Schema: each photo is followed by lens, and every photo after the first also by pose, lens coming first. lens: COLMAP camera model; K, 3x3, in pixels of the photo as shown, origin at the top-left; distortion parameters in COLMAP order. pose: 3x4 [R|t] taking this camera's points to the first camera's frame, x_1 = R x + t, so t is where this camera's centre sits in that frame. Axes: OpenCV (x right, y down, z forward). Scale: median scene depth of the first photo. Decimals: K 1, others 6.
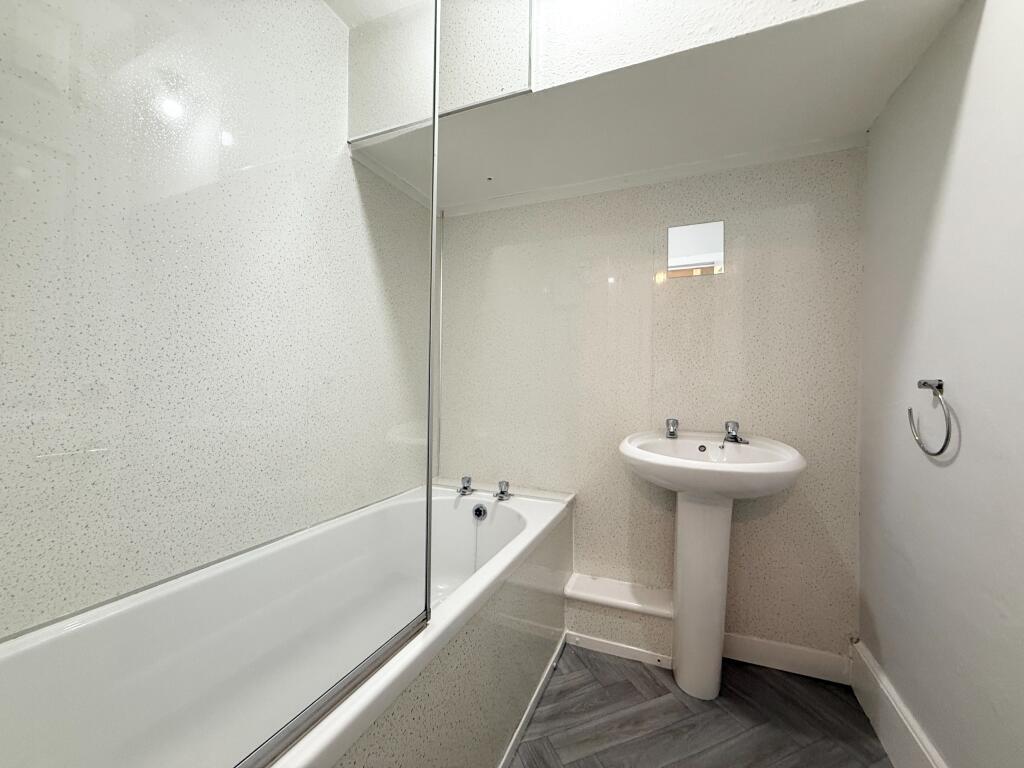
lens RADIAL K [[411.1, 0, 511.6], [0, 411.1, 384.2], [0, 0, 1]] dist [0.000976, 0.000164]
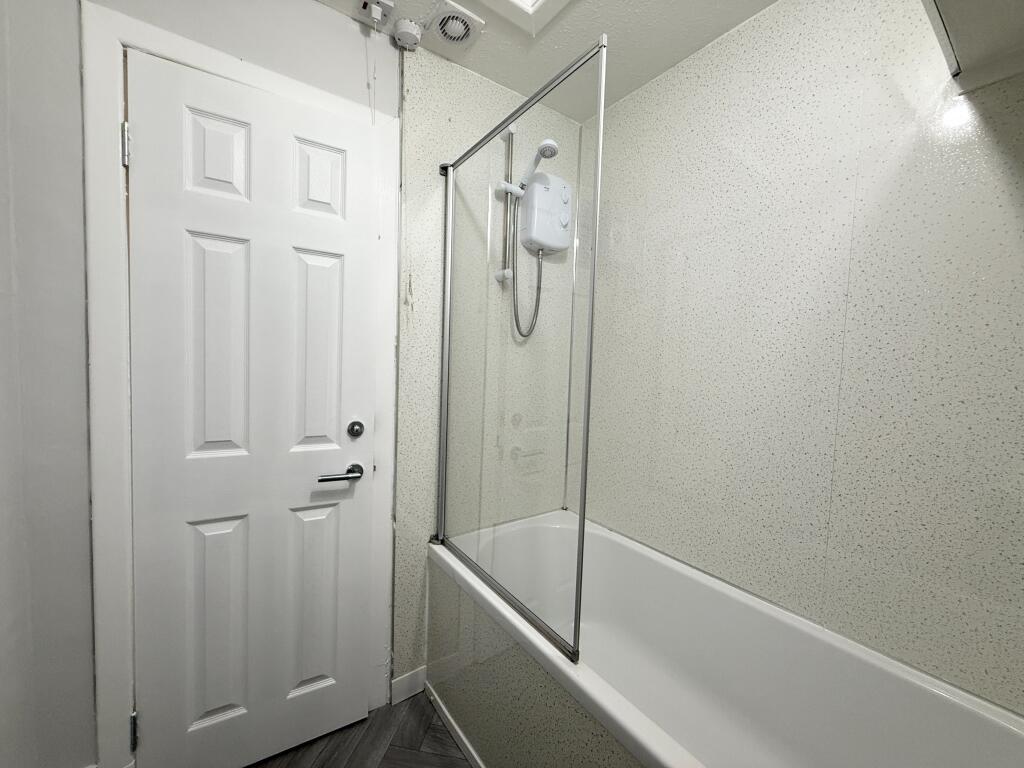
lens RADIAL K [[411.1, 0, 511.8], [0, 411.1, 384.1], [0, 0, 1]] dist [0.000976, 0.000164]
pose [[-0.521558, 0.017044, -0.853045, 0.698142], [-0.035567, 0.998497, 0.041697, -0.195358], [0.852474, 0.052088, -0.520168, 1.147045]]
